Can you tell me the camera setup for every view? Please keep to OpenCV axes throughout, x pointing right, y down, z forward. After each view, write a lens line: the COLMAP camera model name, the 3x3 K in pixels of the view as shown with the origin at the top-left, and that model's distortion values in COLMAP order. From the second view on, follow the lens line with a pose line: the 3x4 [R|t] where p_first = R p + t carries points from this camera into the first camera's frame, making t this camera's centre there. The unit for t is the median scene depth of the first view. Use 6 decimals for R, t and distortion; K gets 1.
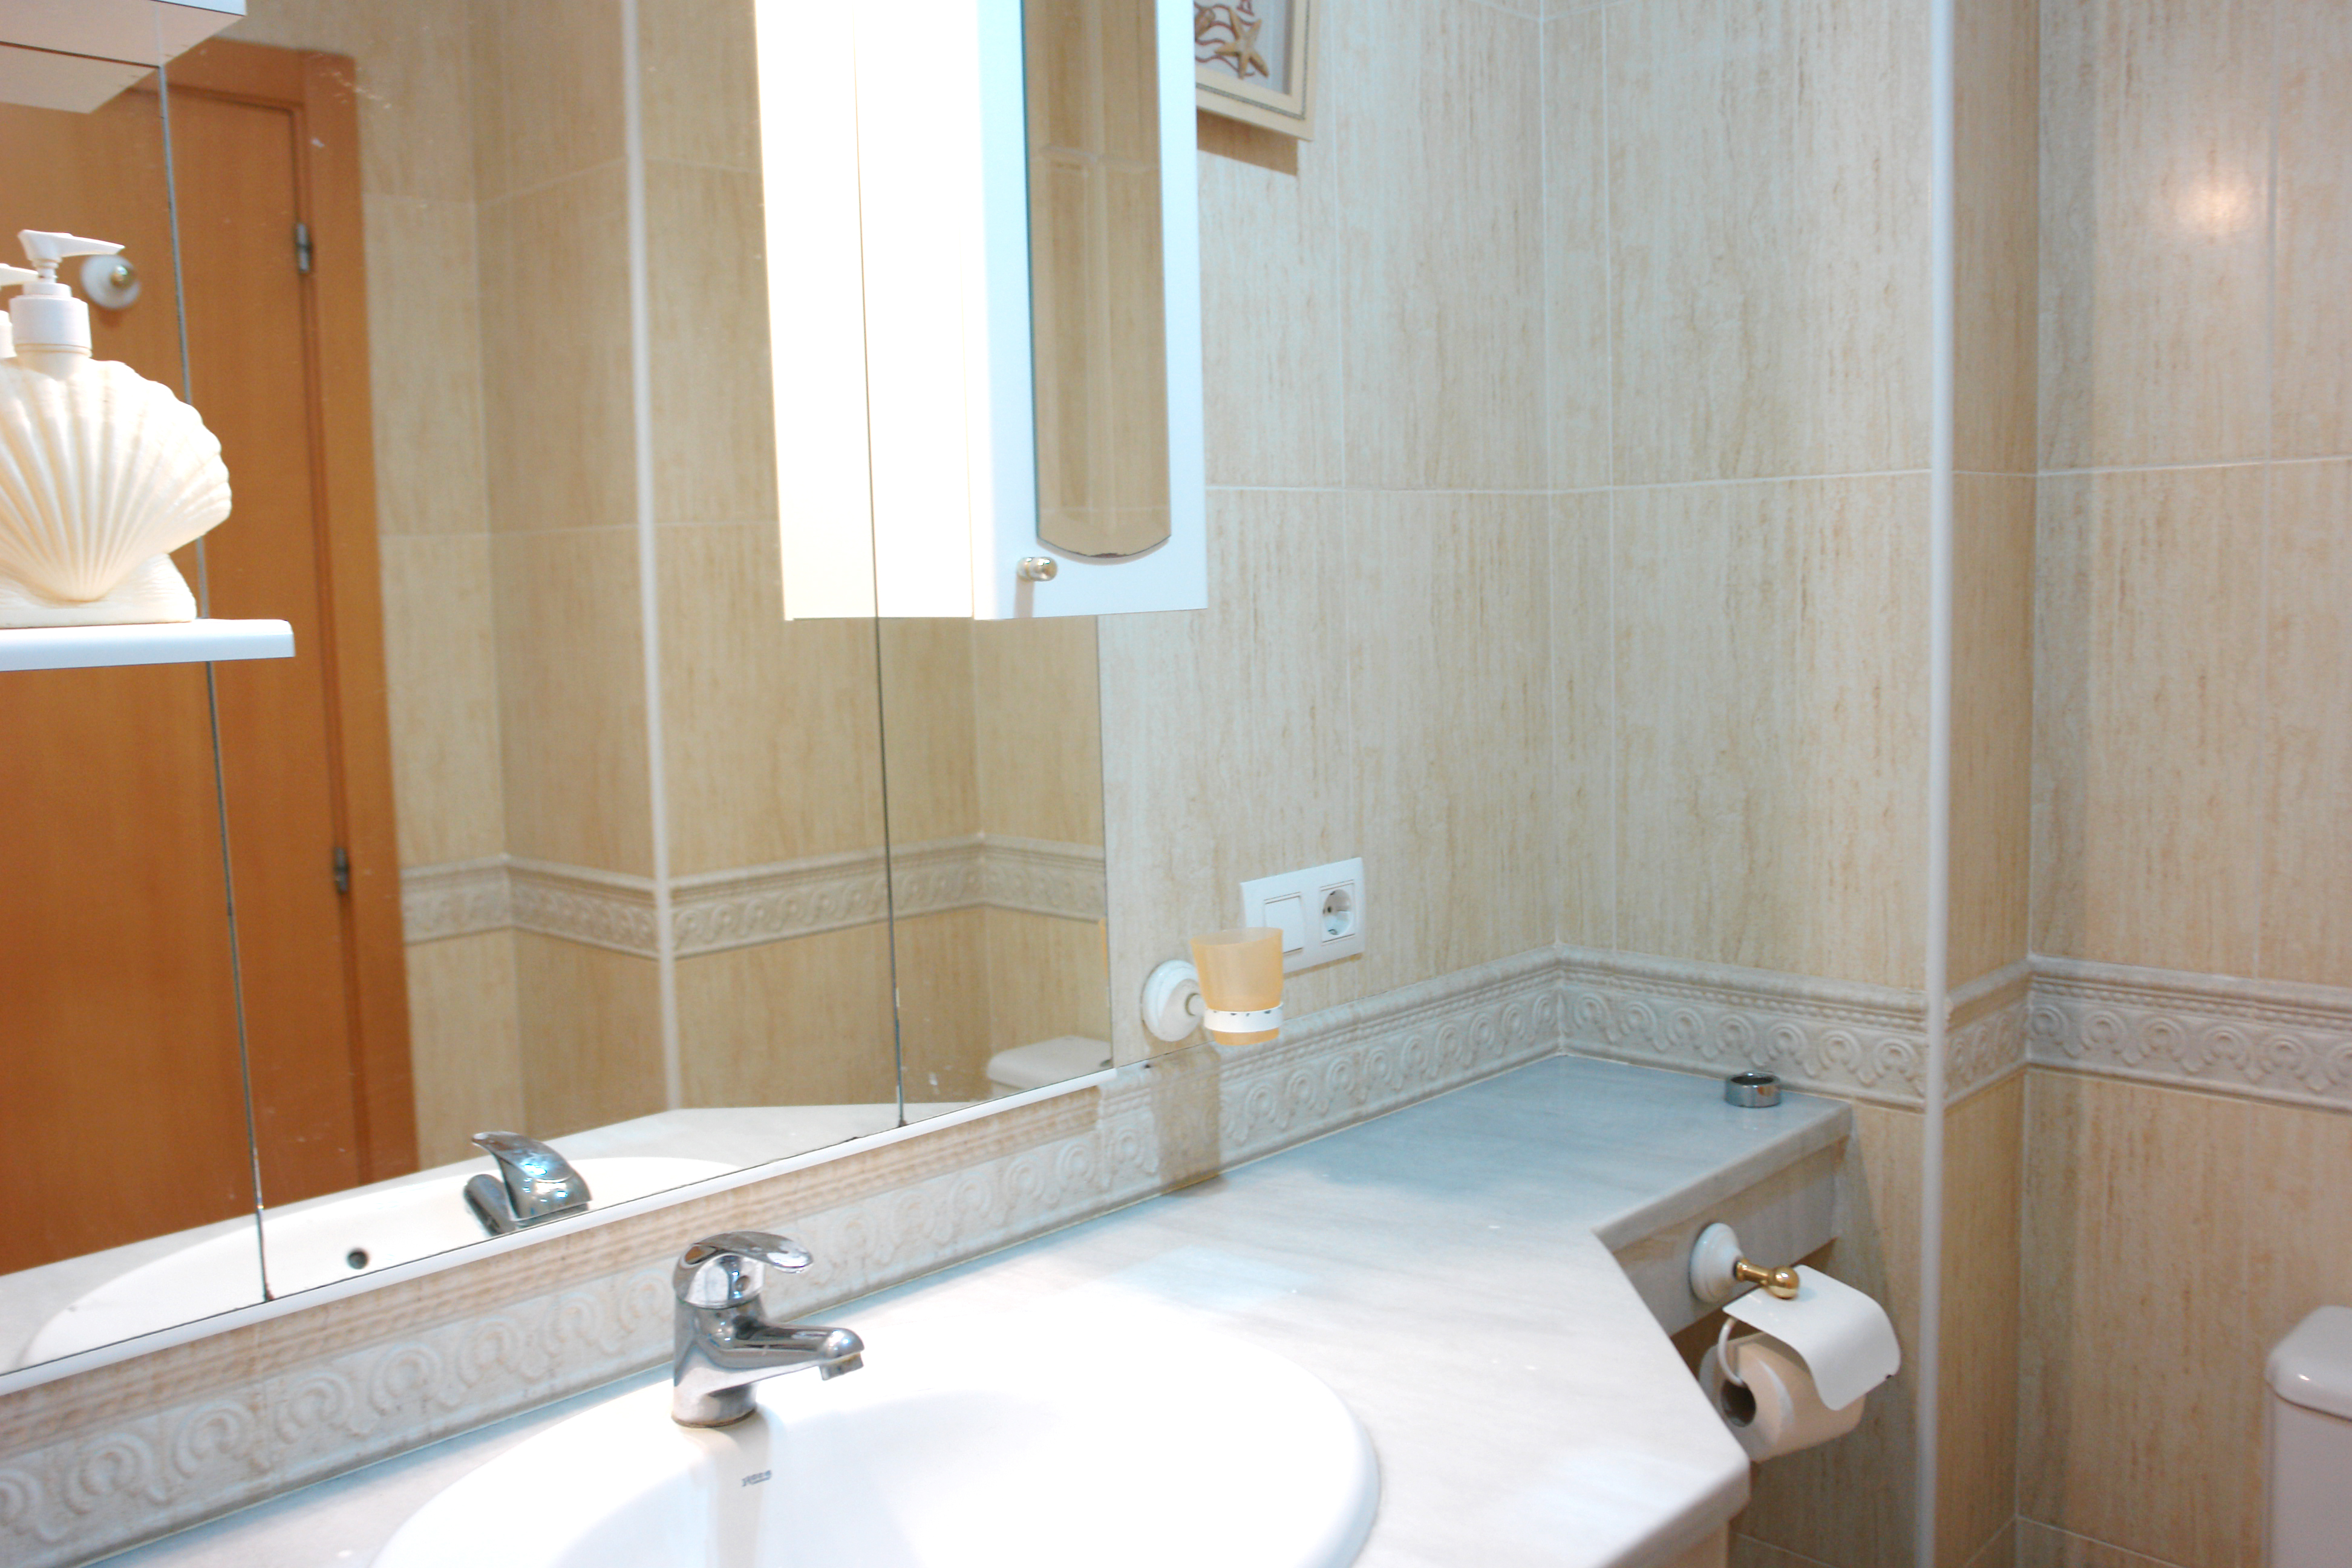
lens RADIAL K [[1932.2, 0, 1186.3], [0, 1932.2, 783.8], [0, 0, 1]] dist [-0.056286, 0.077641]
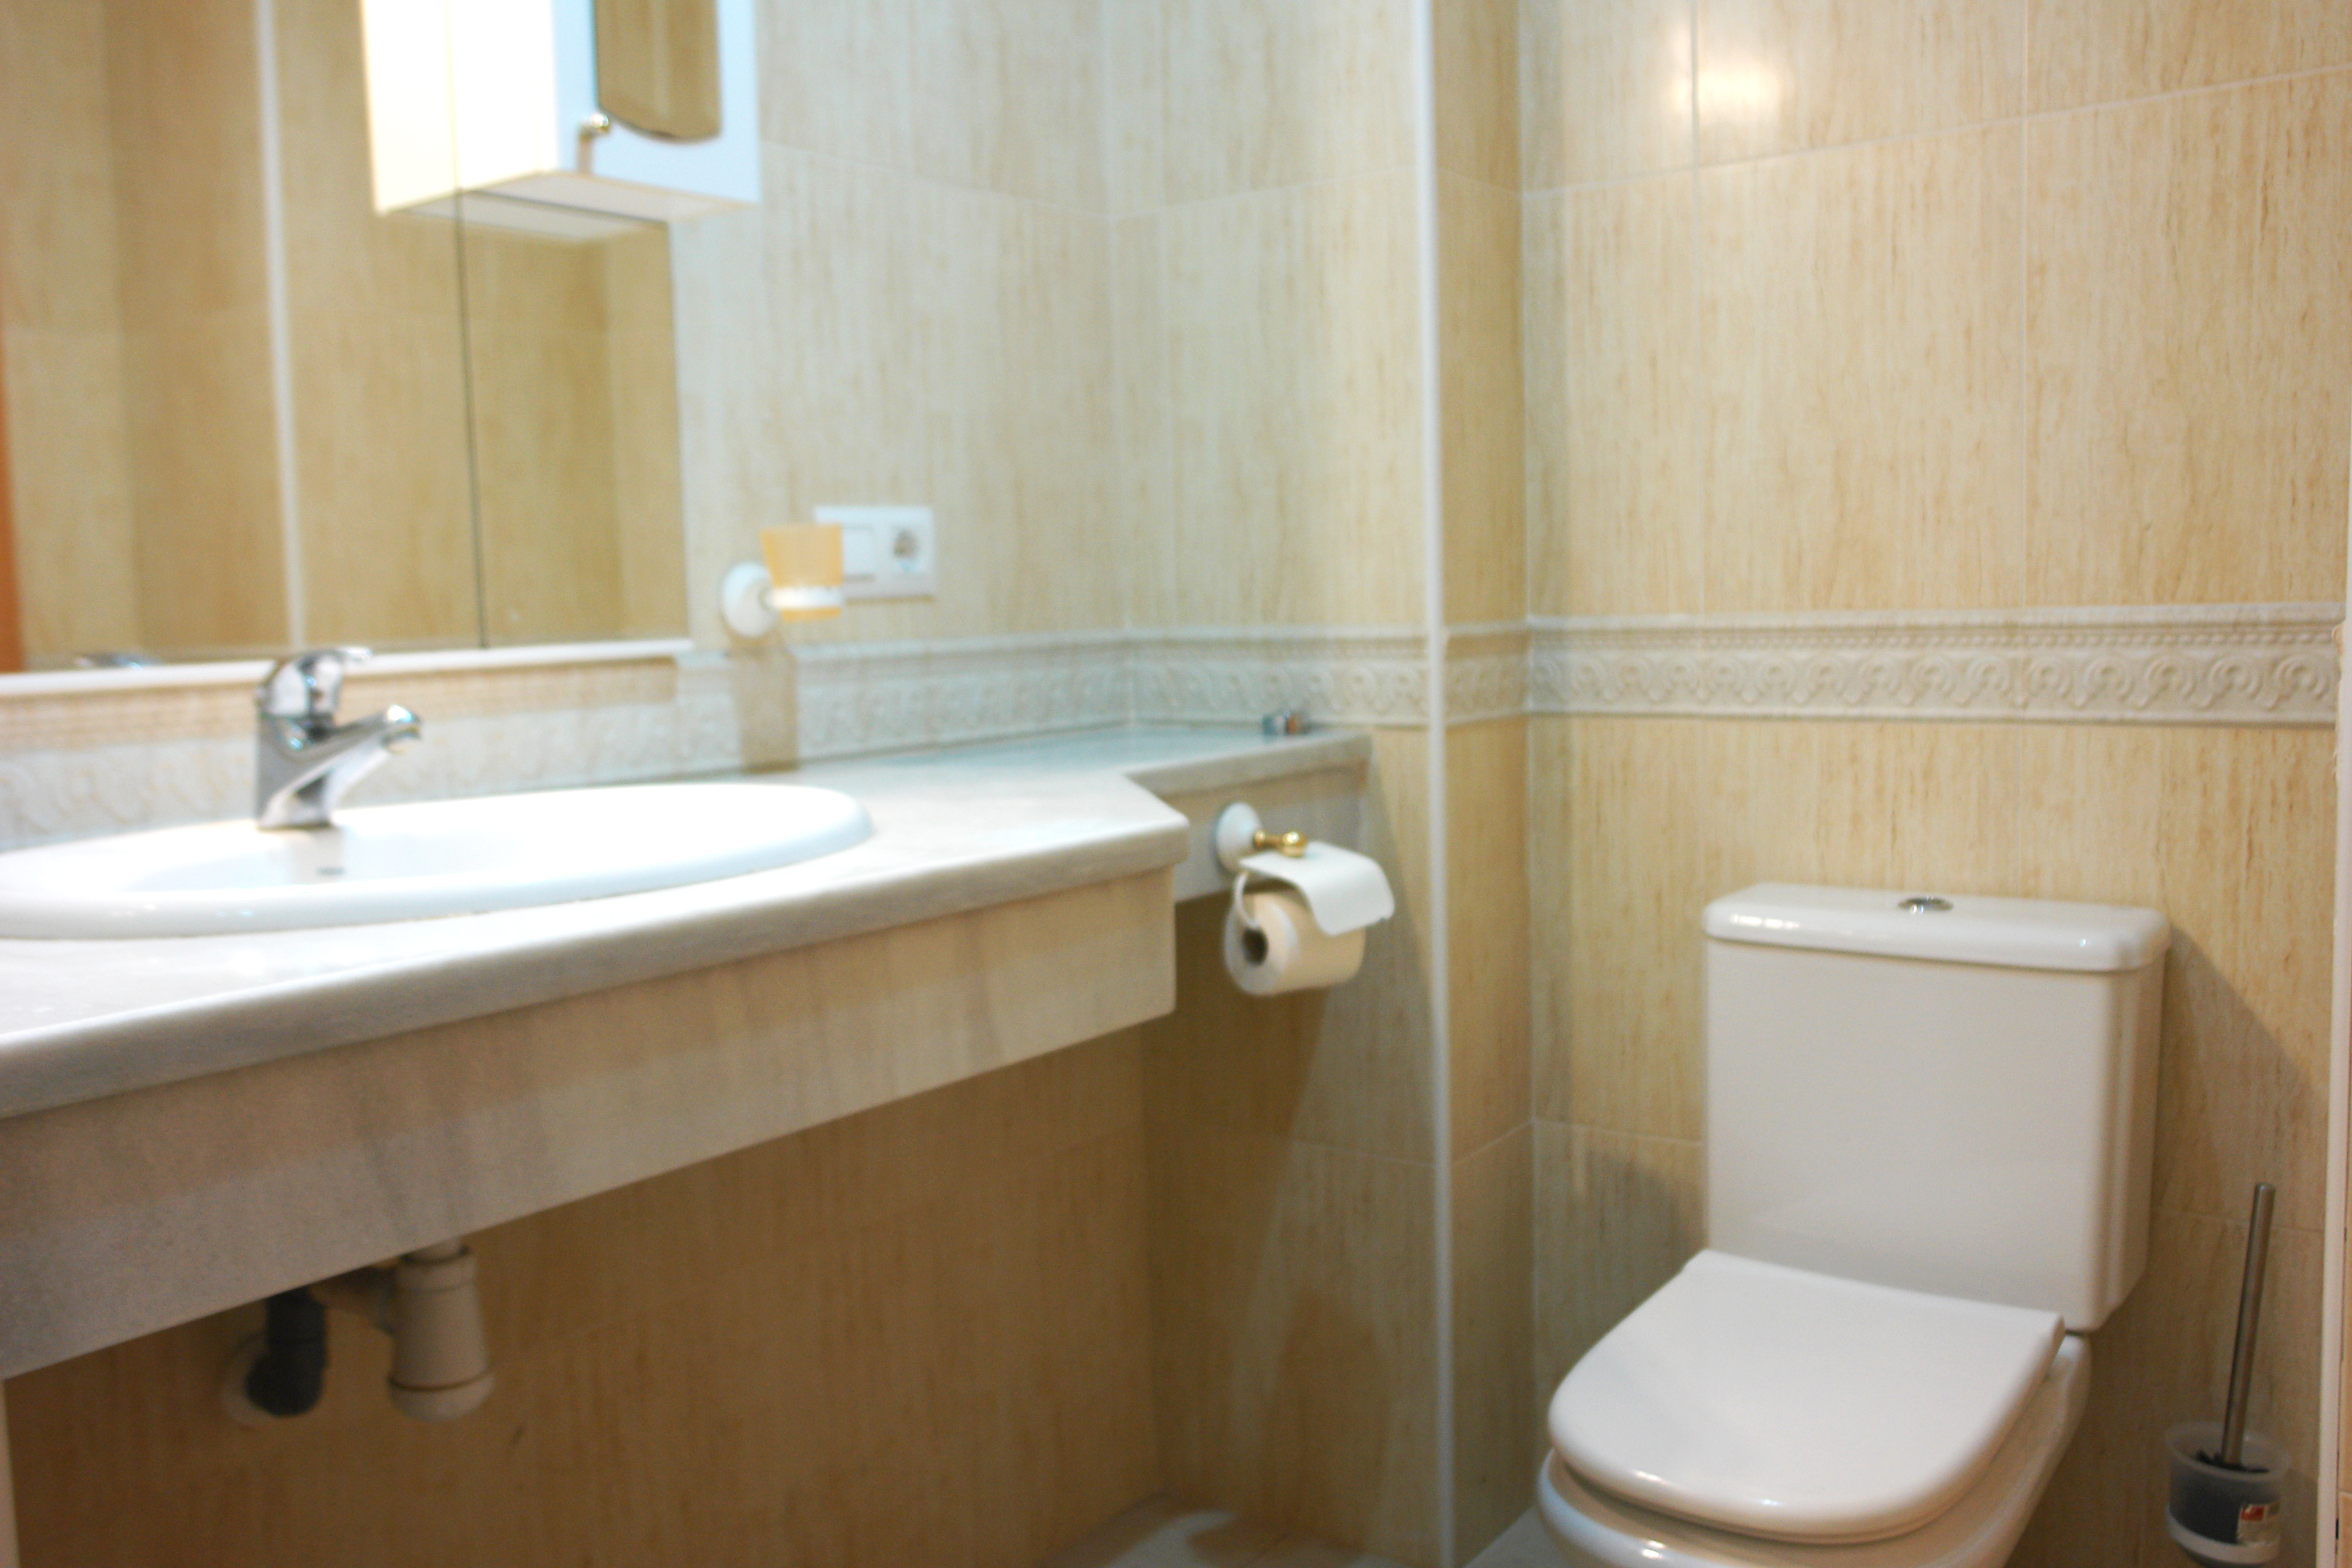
lens RADIAL K [[1952.3, 0, 1174.5], [0, 1952.3, 738.4], [0, 0, 1]] dist [-0.016289, 0.000545]
pose [[0.989835, -0.010975, 0.141795, 0.066973], [0.014861, 0.999542, -0.026371, 0.200007], [-0.141440, 0.028210, 0.989545, -0.132724]]
